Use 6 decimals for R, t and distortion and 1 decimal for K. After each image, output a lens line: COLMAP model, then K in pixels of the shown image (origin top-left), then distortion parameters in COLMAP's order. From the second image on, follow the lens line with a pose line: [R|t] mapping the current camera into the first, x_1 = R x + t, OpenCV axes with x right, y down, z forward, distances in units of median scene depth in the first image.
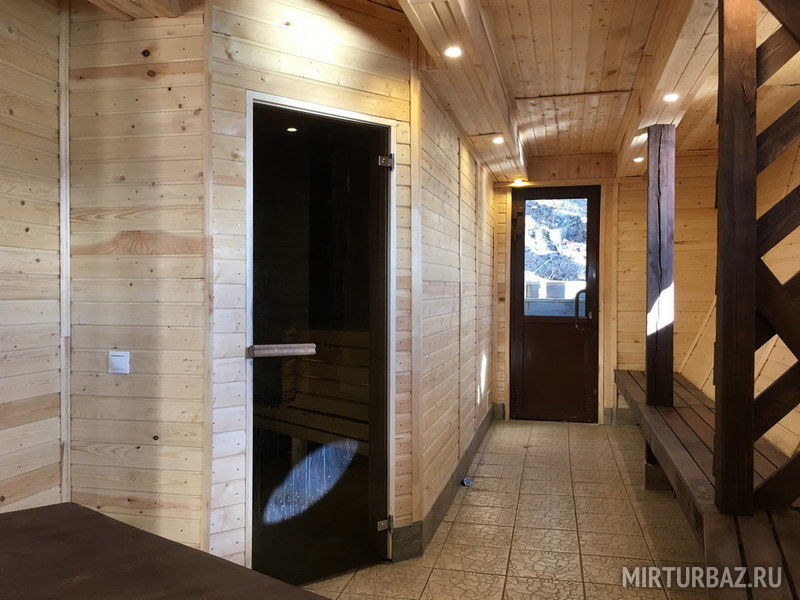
lens RADIAL K [[696.1, 0, 402.4], [0, 696.1, 299.5], [0, 0, 1]] dist [0.037523, -0.020642]
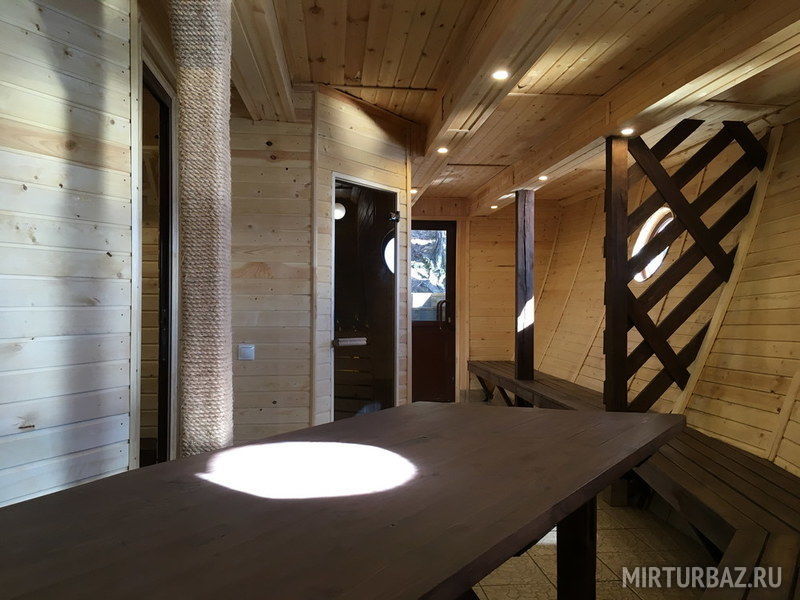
lens RADIAL K [[696.1, 0, 402.4], [0, 696.1, 299.5], [0, 0, 1]] dist [0.037523, -0.020642]
pose [[0.943599, 0.000968, 0.331089, -0.503180], [0.002989, 0.999930, -0.011440, -0.001907], [-0.331077, 0.011785, 0.943530, -0.416101]]
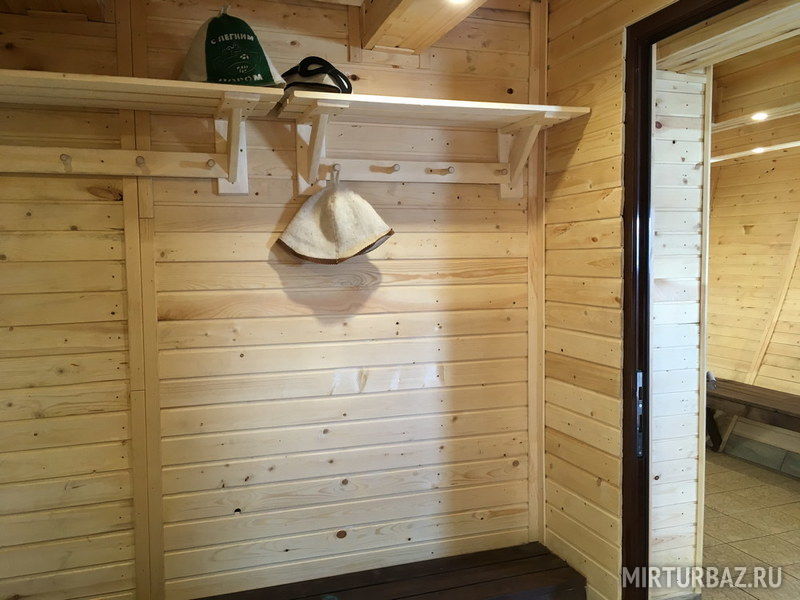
lens RADIAL K [[696.1, 0, 402.4], [0, 696.1, 299.5], [0, 0, 1]] dist [0.037523, -0.020642]
pose [[0.845660, -0.049007, 0.531467, -1.041927], [0.025029, 0.998321, 0.052230, -0.112577], [-0.533135, -0.030867, 0.845467, 0.283296]]
